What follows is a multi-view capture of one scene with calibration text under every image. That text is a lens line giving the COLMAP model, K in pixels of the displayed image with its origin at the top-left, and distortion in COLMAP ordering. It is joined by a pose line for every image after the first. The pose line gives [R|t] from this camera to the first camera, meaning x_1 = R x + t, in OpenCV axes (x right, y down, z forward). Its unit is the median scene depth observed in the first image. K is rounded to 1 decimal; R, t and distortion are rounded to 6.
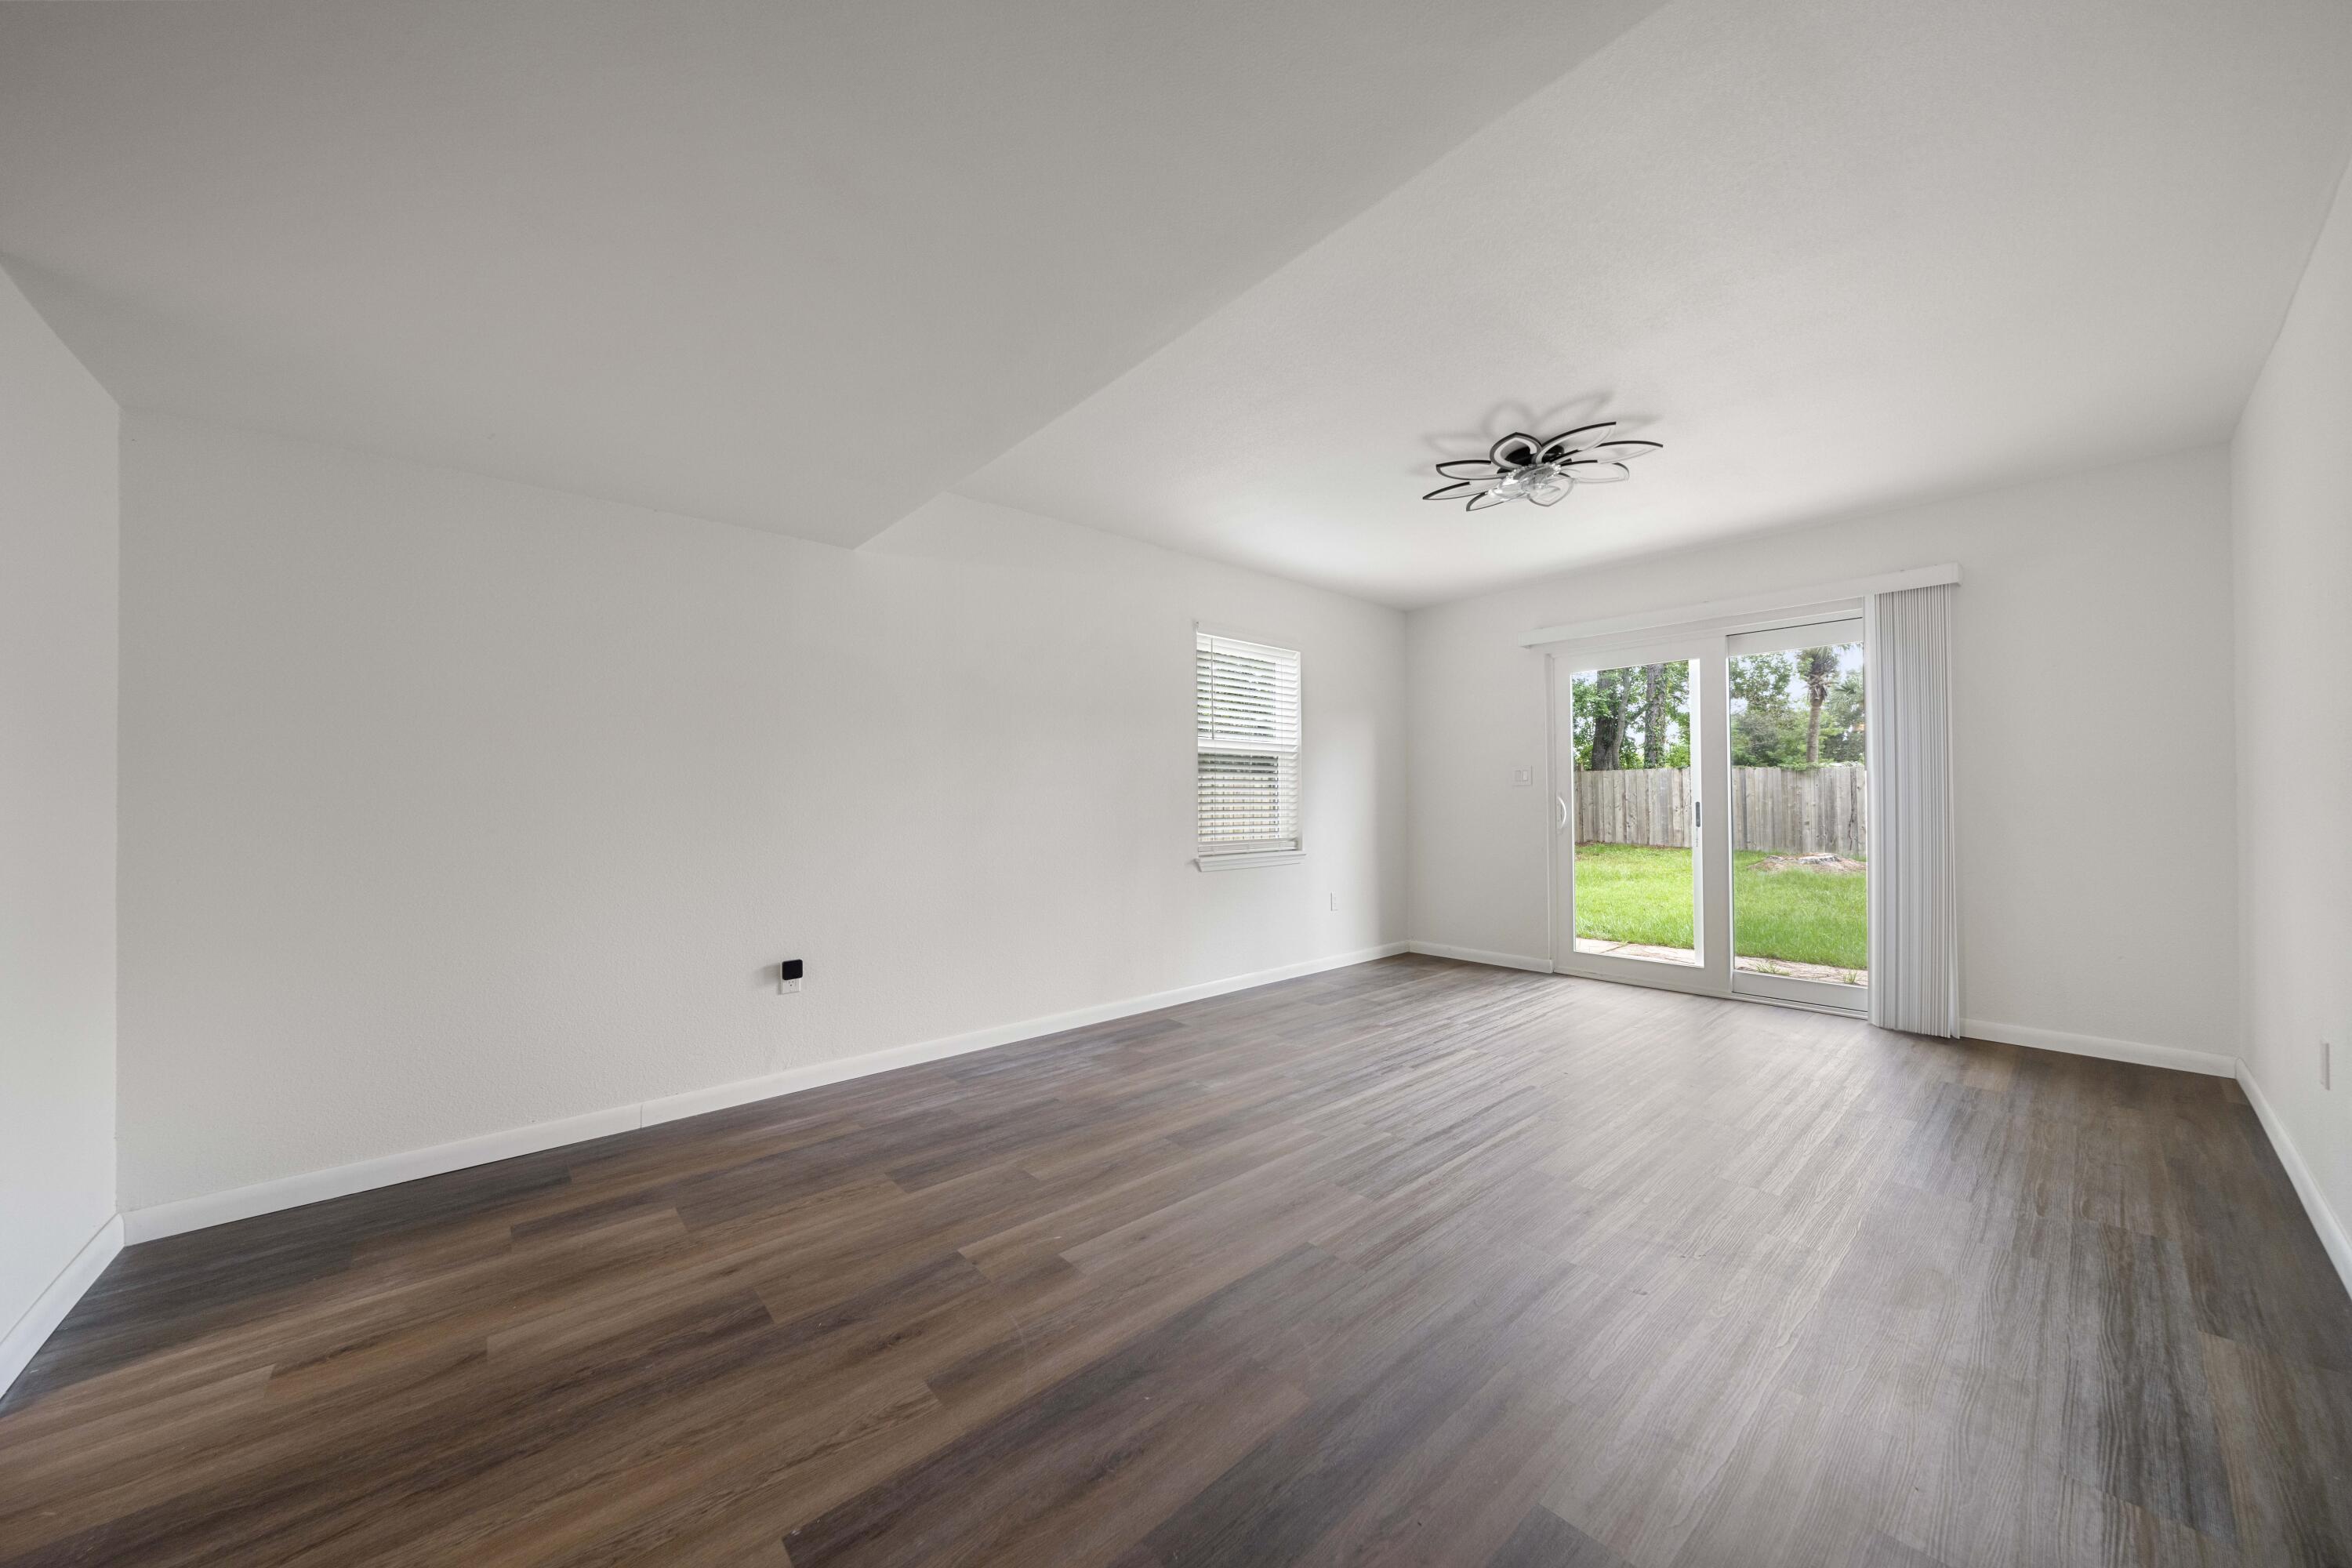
lens RADIAL K [[819.5, 0, 1185.5], [0, 819.5, 786.6], [0, 0, 1]] dist [-0.002194, 0.000249]
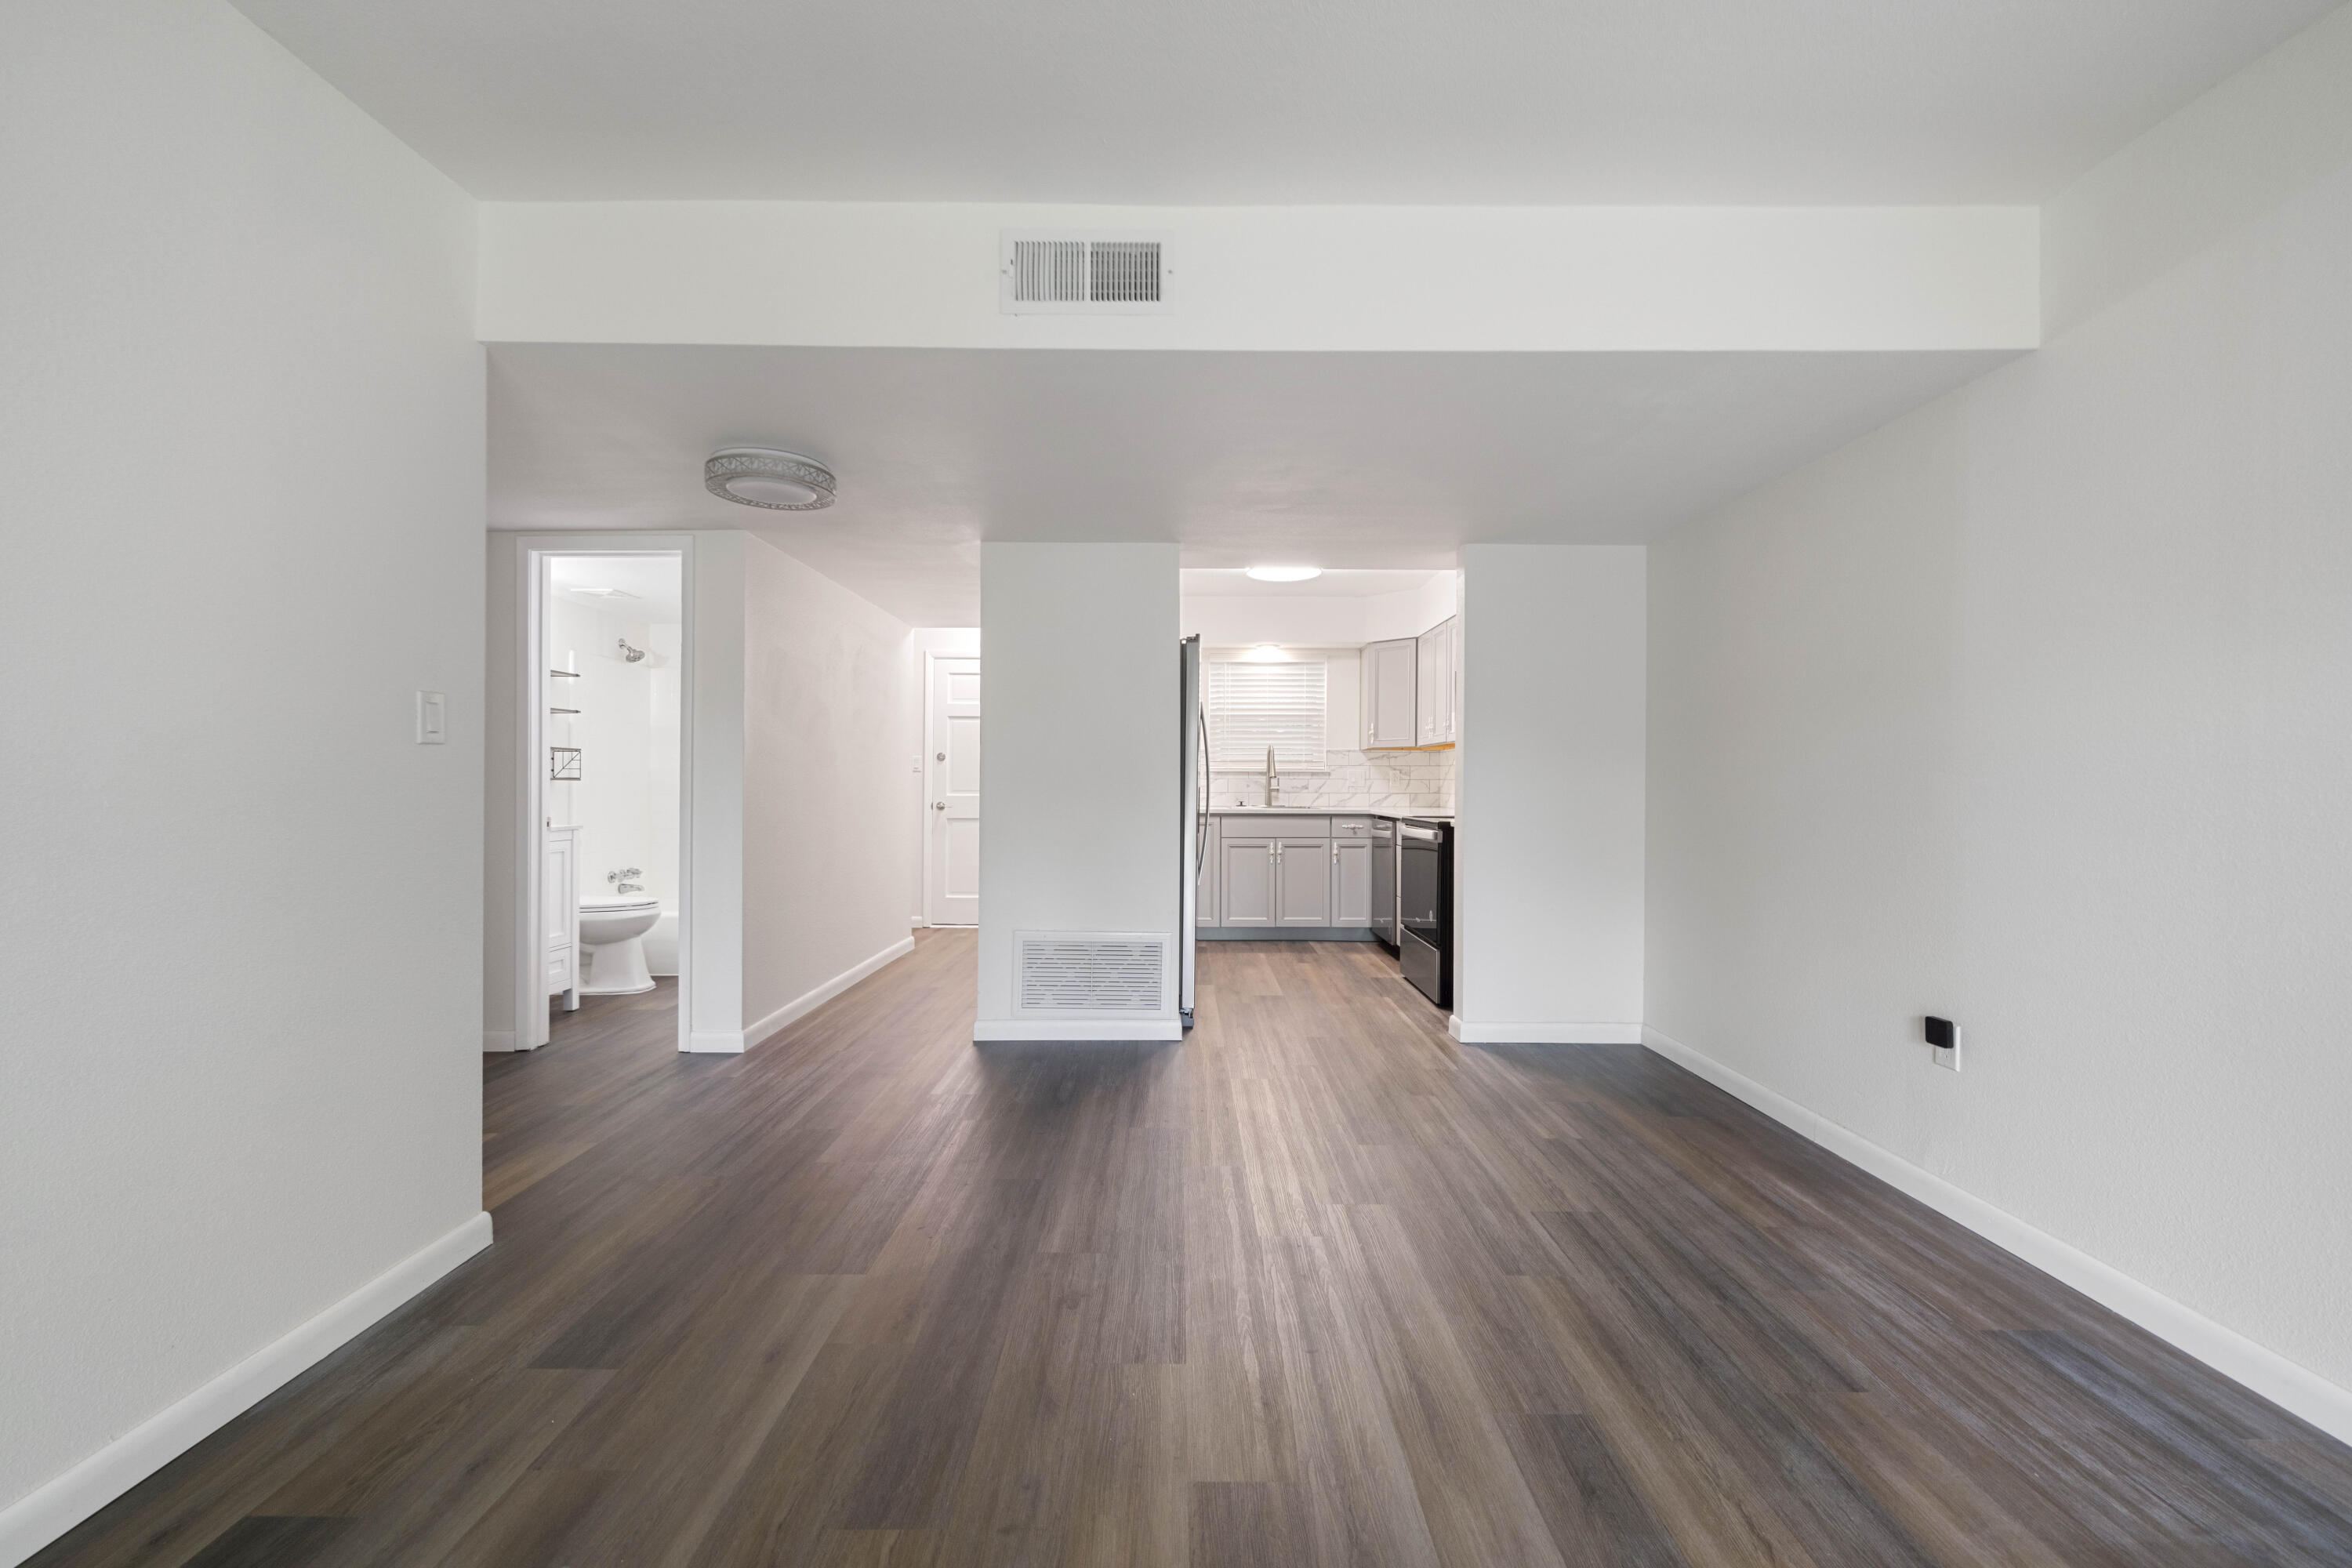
lens RADIAL K [[974.2, 0, 1196.0], [0, 974.2, 776.2], [0, 0, 1]] dist [-0.004019, 0.001052]
pose [[-0.663024, 0.001057, -0.748597, 0.379245], [0.010585, 0.999912, -0.007964, 0.006709], [0.748523, -0.013204, -0.662977, 0.757413]]
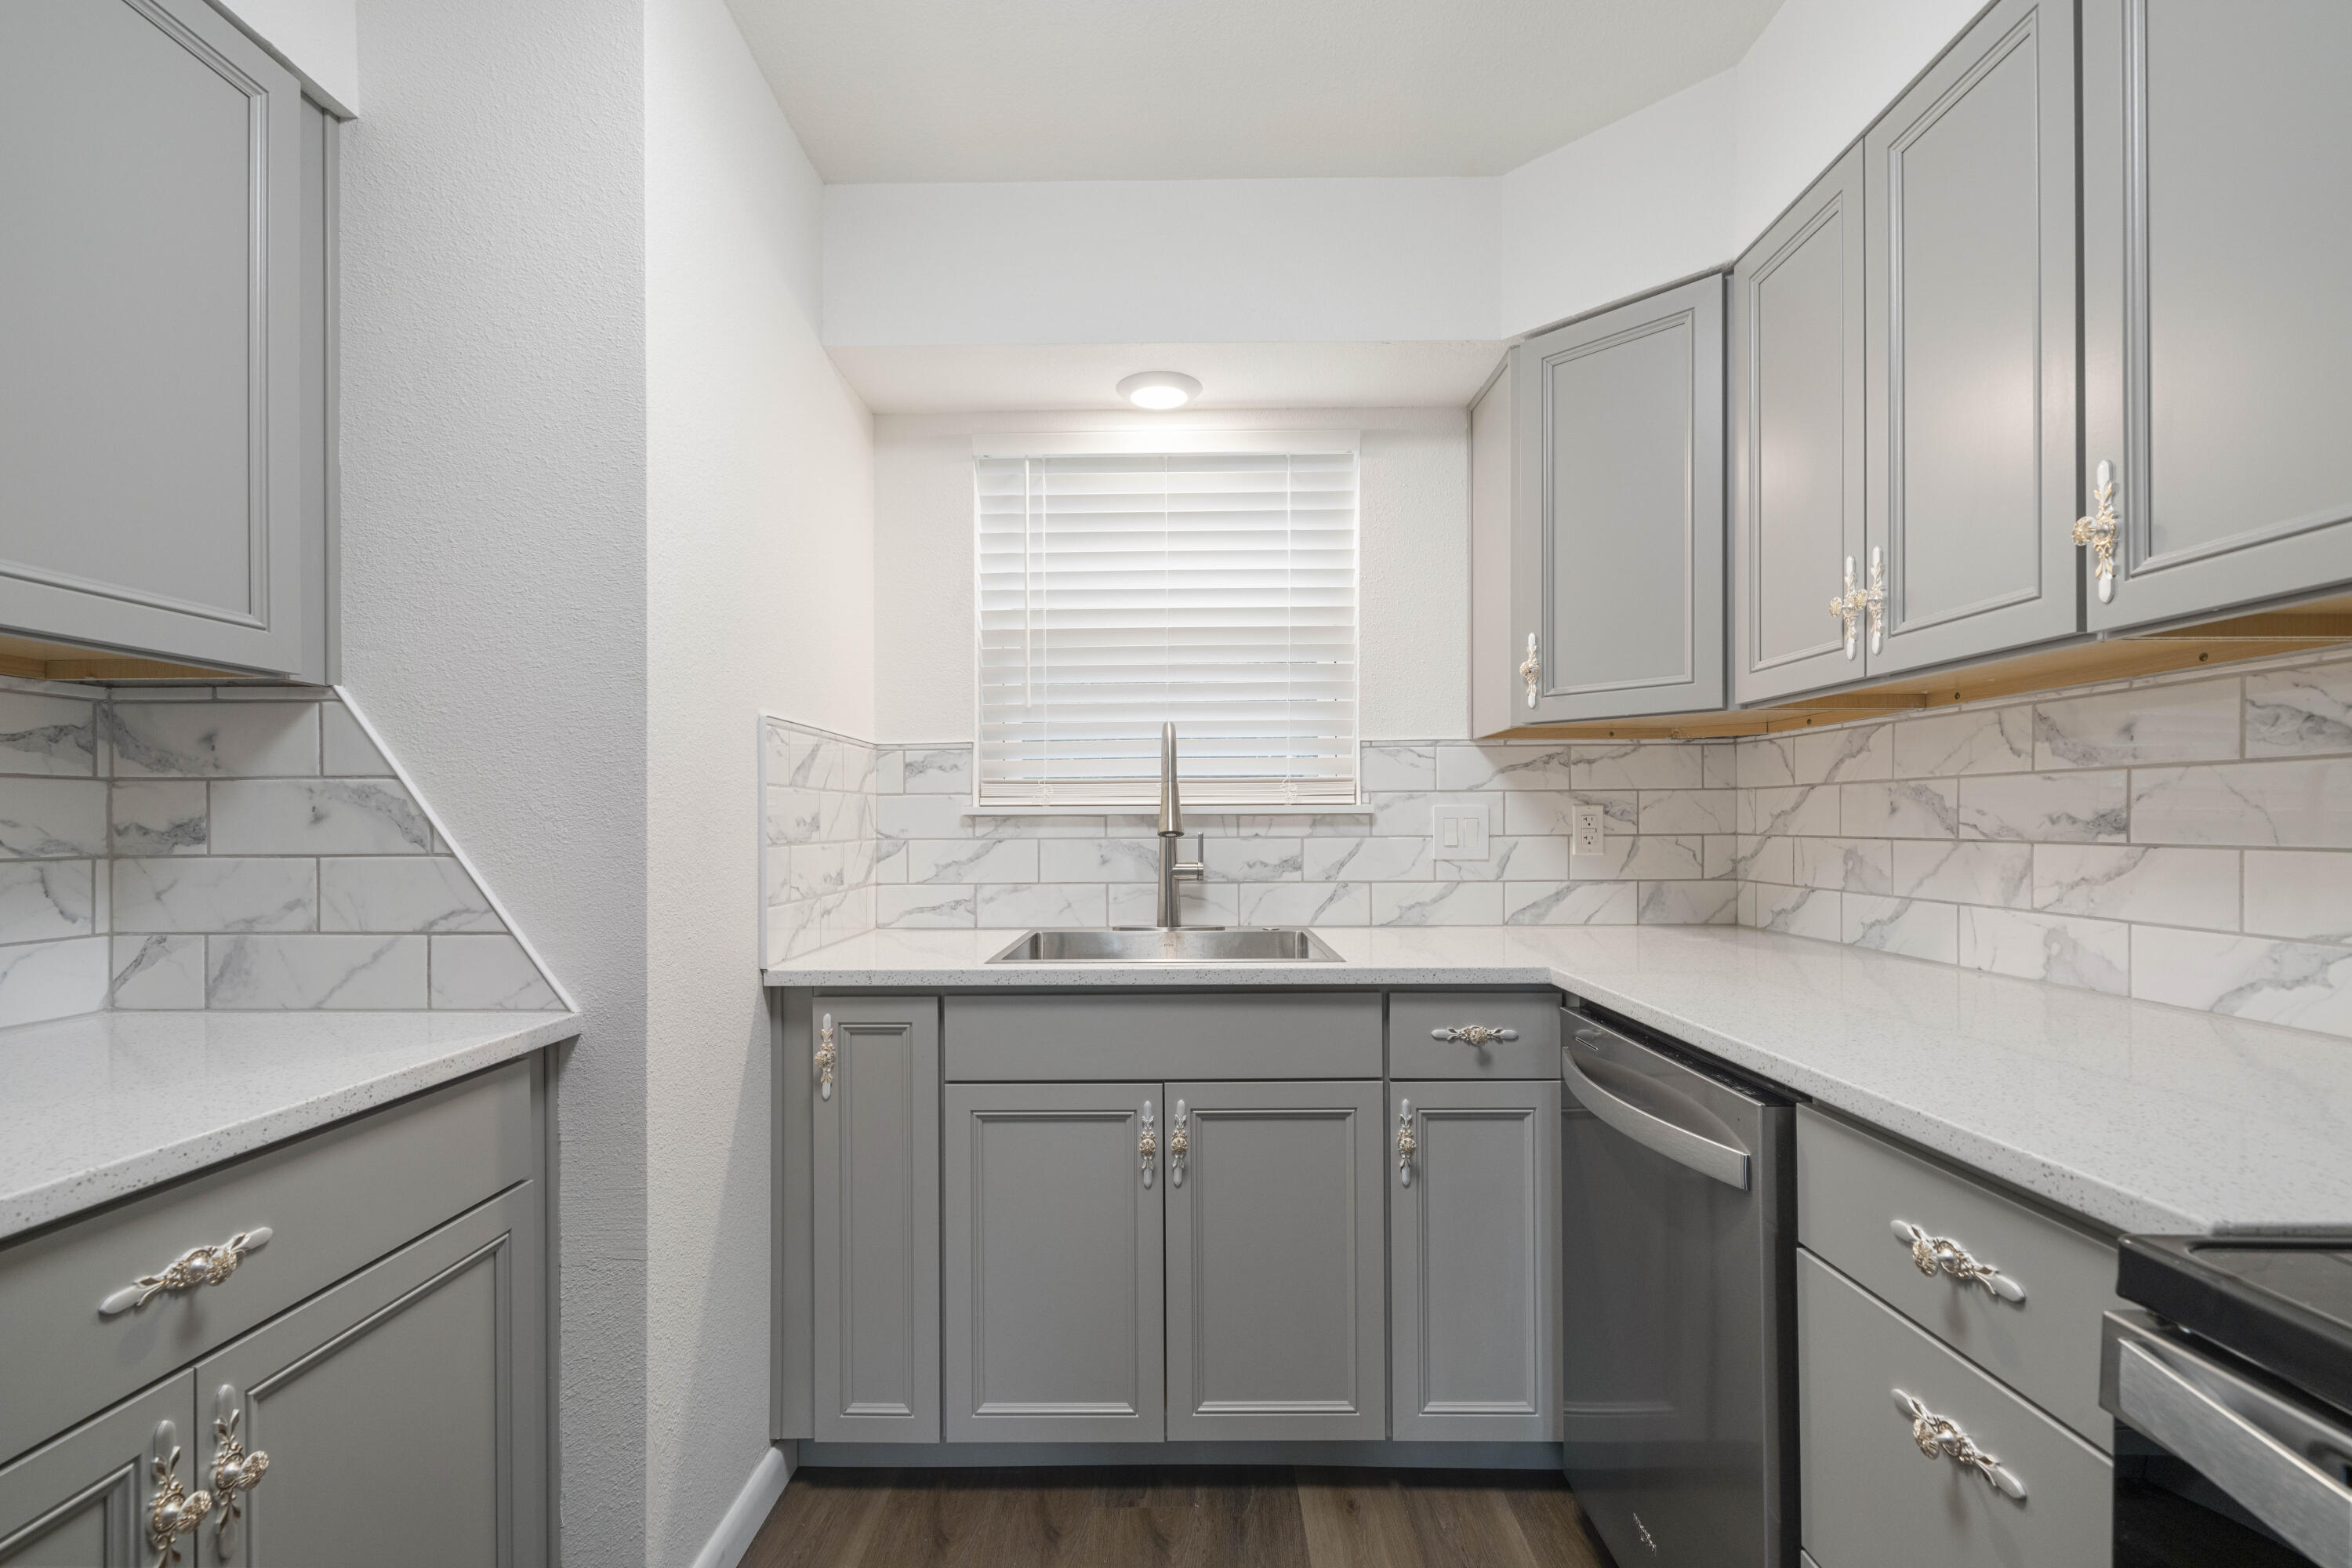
lens RADIAL K [[1060.7, 0, 1173.2], [0, 1060.7, 823.5], [0, 0, 1]] dist [-0.005486, -0.000247]
pose [[-0.686490, 0.013094, -0.727022, -0.540014], [0.019877, 0.999802, -0.000762, -0.007228], [0.726868, -0.014974, -0.686614, 0.132178]]
